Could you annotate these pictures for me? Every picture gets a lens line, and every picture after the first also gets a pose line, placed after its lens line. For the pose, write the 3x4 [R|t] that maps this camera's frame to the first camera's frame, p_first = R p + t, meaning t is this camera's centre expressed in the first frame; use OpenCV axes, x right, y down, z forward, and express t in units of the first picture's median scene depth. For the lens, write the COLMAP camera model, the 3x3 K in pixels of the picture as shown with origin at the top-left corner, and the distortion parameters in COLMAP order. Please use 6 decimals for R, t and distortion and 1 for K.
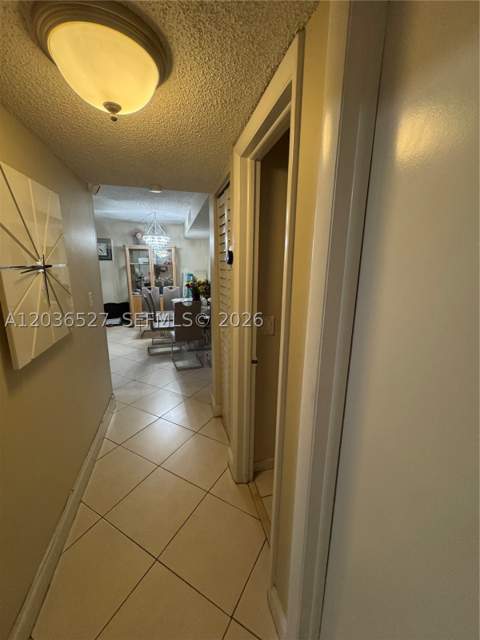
lens RADIAL K [[255.9, 0, 240.0], [0, 255.9, 320.0], [0, 0, 1]] dist [0.001064, -0.000353]
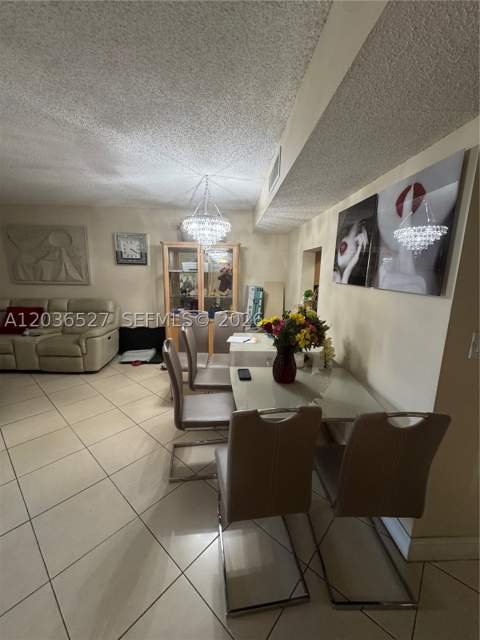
lens RADIAL K [[255.9, 0, 240.0], [0, 255.9, 320.0], [0, 0, 1]] dist [0.001064, -0.000353]
pose [[0.974163, 0.052029, -0.219772, -0.107026], [-0.057862, 0.998121, -0.020181, -0.092701], [0.218309, 0.032376, 0.975343, 0.409302]]
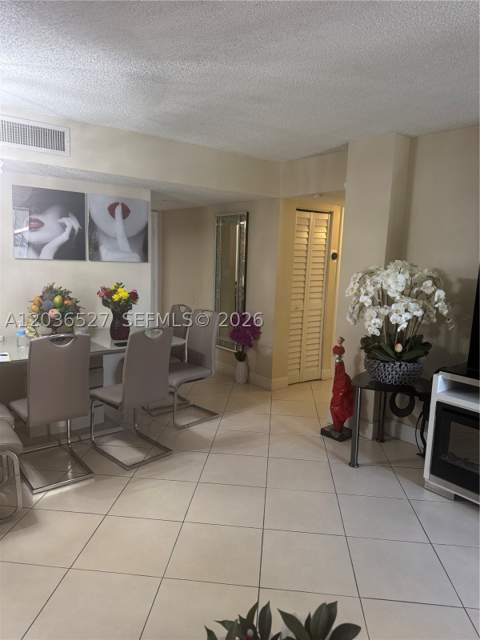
lens RADIAL K [[451.4, 0, 240.0], [0, 451.4, 320.0], [0, 0, 1]] dist [0.079616, -0.109422]
pose [[-0.385055, -0.151417, 0.910388, -0.780391], [0.161604, 0.960146, 0.228045, -0.179929], [-0.908635, 0.234932, -0.345239, 0.779905]]
